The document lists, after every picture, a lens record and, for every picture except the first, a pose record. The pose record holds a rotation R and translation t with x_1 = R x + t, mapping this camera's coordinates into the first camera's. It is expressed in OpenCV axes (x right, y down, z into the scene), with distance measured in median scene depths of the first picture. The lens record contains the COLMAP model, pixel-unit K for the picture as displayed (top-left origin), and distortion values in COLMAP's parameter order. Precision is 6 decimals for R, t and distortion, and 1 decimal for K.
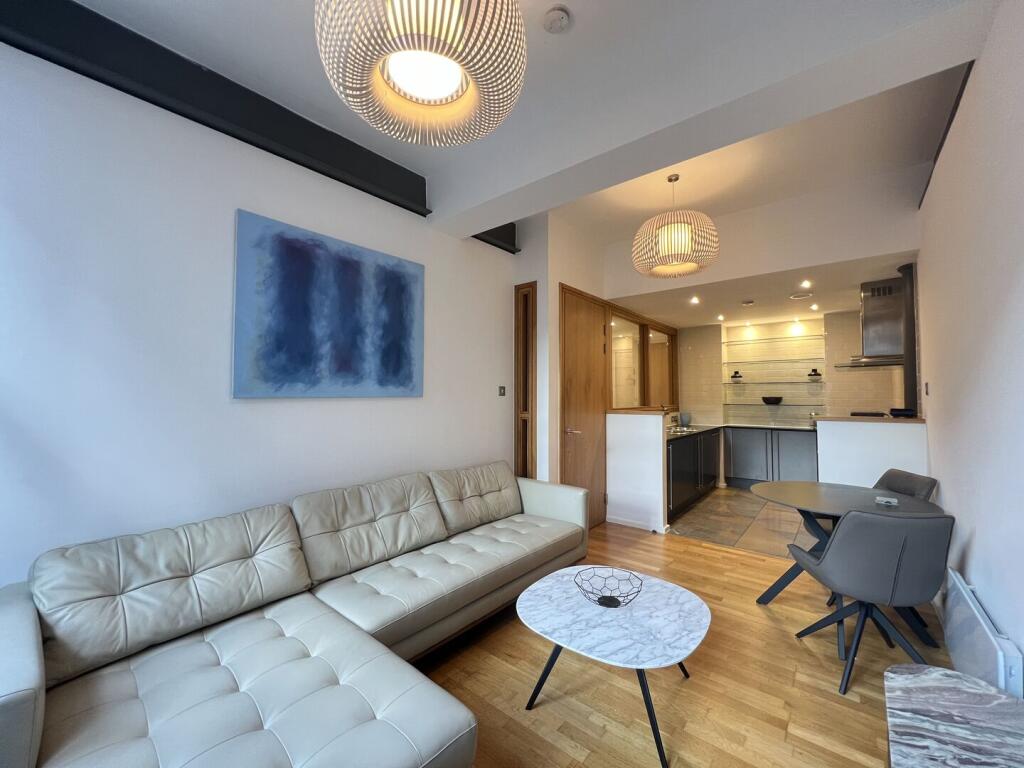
lens RADIAL K [[410.4, 0, 510.5], [0, 410.4, 381.4], [0, 0, 1]] dist [-0.000189, 0.000350]
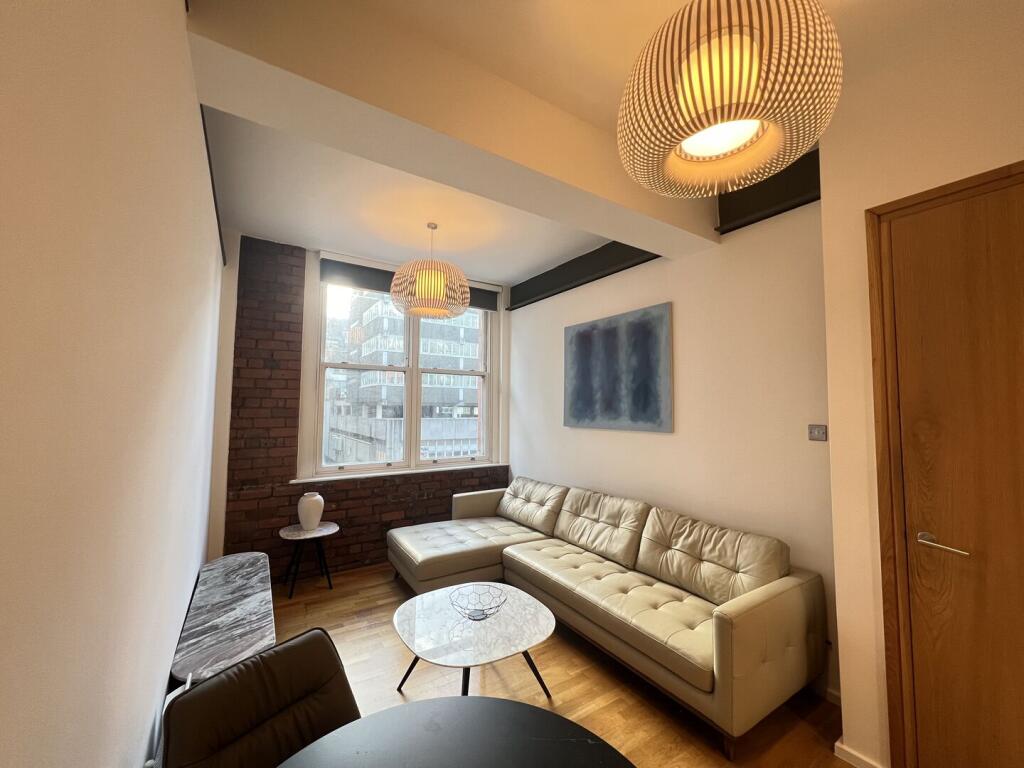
lens RADIAL K [[410.4, 0, 511.7], [0, 410.4, 382.7], [0, 0, 1]] dist [-0.000189, 0.000350]
pose [[-0.301559, -0.062160, -0.951419, 0.908419], [0.022351, 0.997137, -0.072231, -0.022004], [0.953186, -0.043047, -0.299306, 0.984105]]
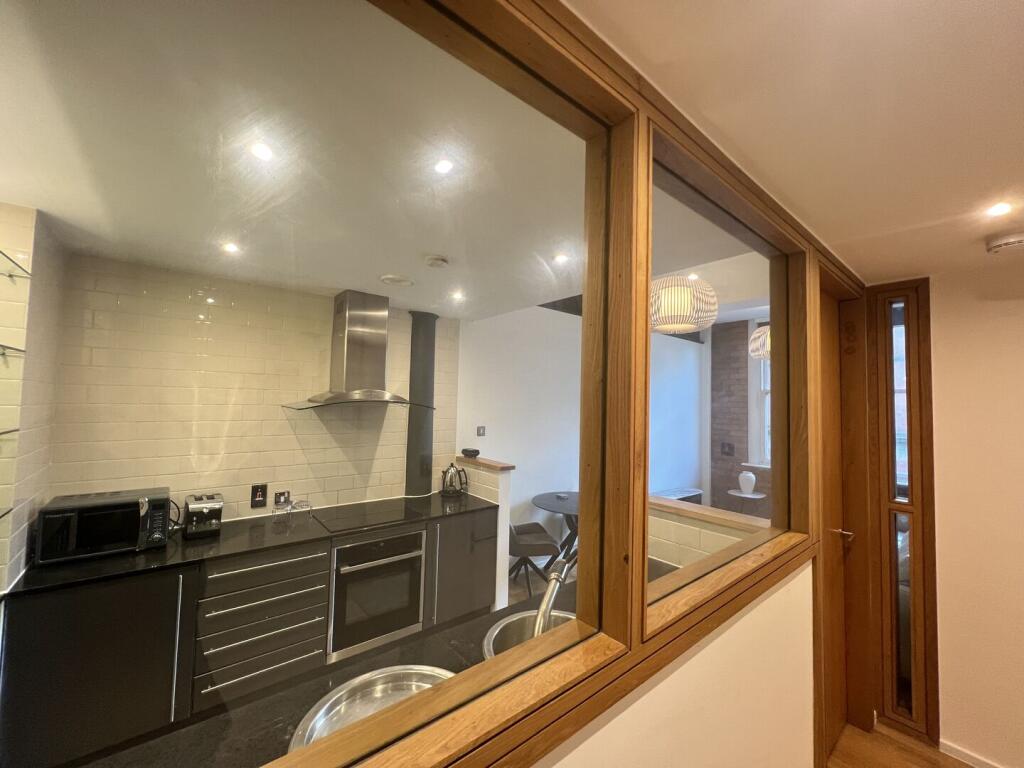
lens RADIAL K [[410.4, 0, 513.4], [0, 410.4, 382.6], [0, 0, 1]] dist [-0.000189, 0.000350]
pose [[-0.981667, -0.017157, 0.189828, 0.653030], [-0.032165, 0.996569, -0.076264, -0.039559], [-0.187868, -0.080971, -0.978851, 2.261783]]
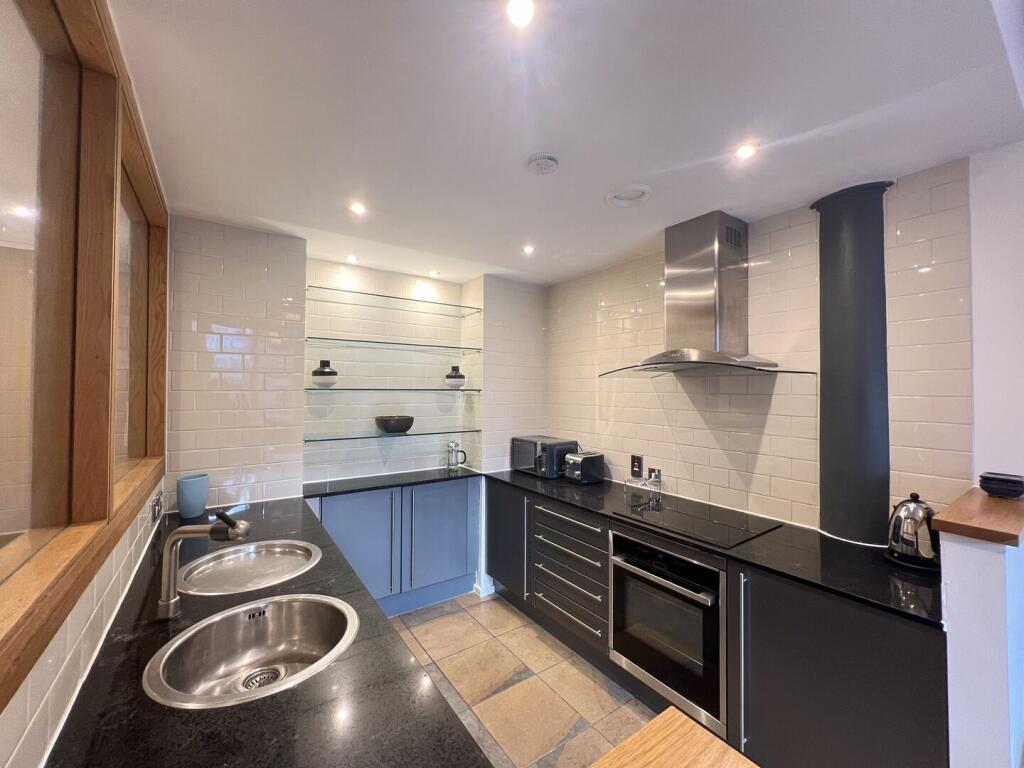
lens RADIAL K [[410.4, 0, 508.7], [0, 410.4, 381.9], [0, 0, 1]] dist [-0.000189, 0.000350]
pose [[0.271258, 0.021087, 0.962276, 0.397893], [-0.038486, 0.999198, -0.011048, -0.009828], [-0.961737, -0.034037, 0.271852, 1.486140]]
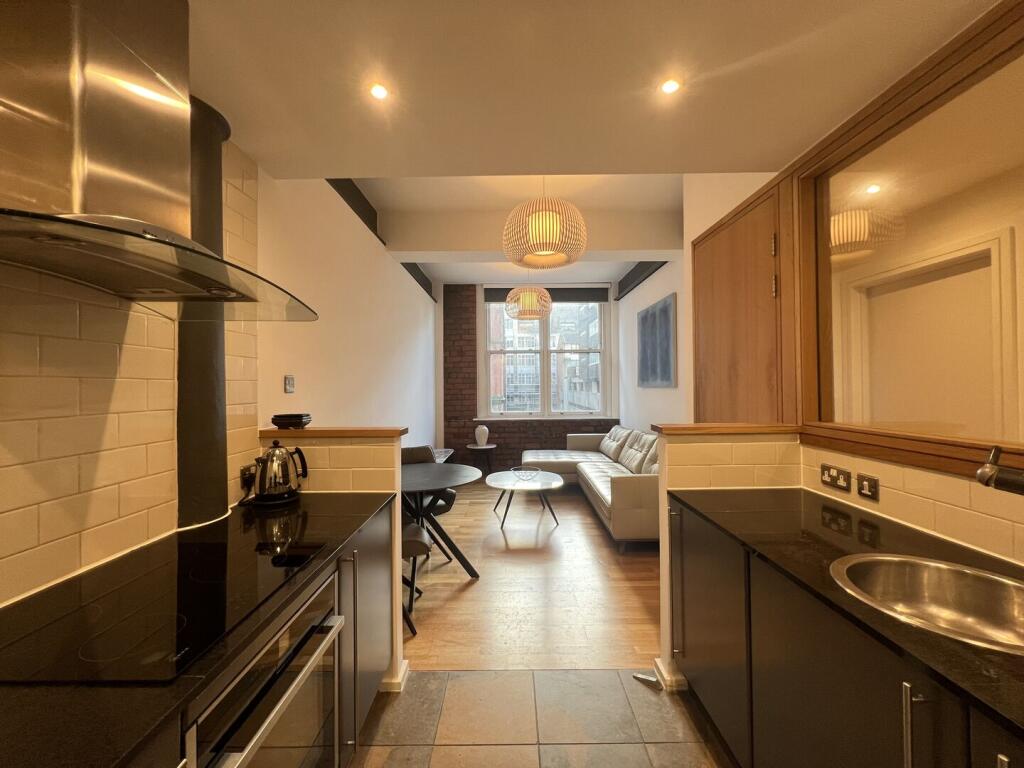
lens RADIAL K [[410.4, 0, 513.6], [0, 410.4, 383.7], [0, 0, 1]] dist [-0.000189, 0.000350]
pose [[-0.767233, 0.004227, -0.641355, 1.162527], [0.028728, 0.999201, -0.027780, 0.049580], [0.640725, -0.039739, -0.766741, 1.812886]]
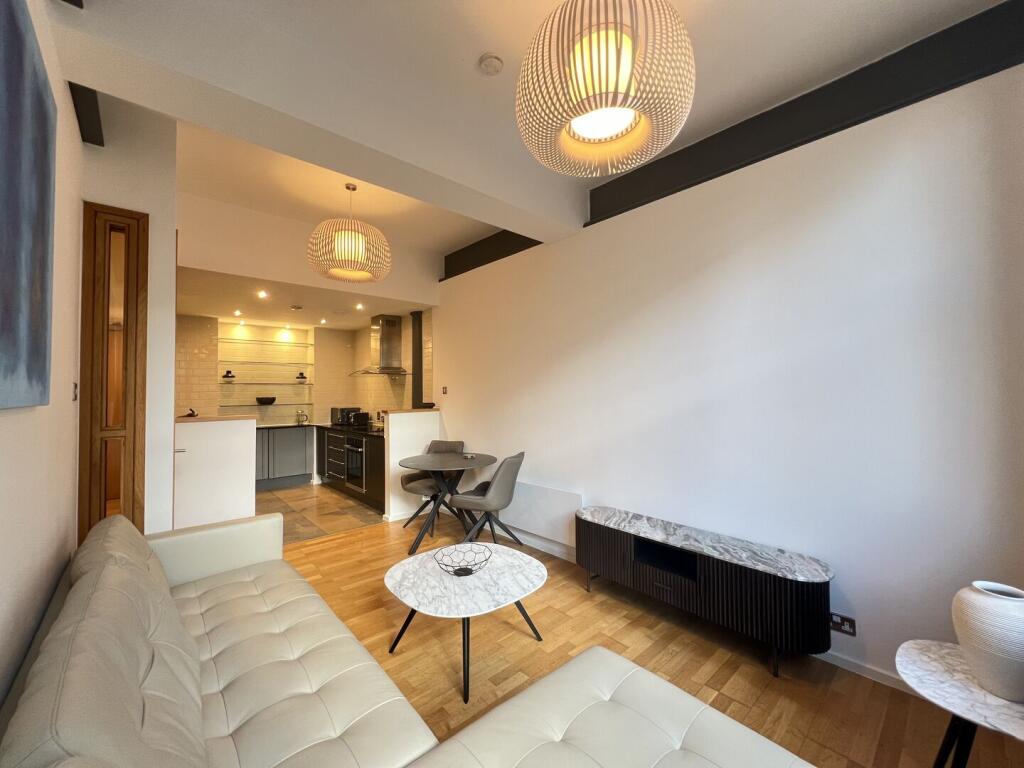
lens RADIAL K [[410.4, 0, 510.5], [0, 410.4, 380.8], [0, 0, 1]] dist [-0.000189, 0.000350]
pose [[0.147359, 0.027481, 0.988701, -0.609088], [-0.023105, 0.999437, -0.024336, 0.013573], [-0.988813, -0.019258, 0.147911, 0.473607]]
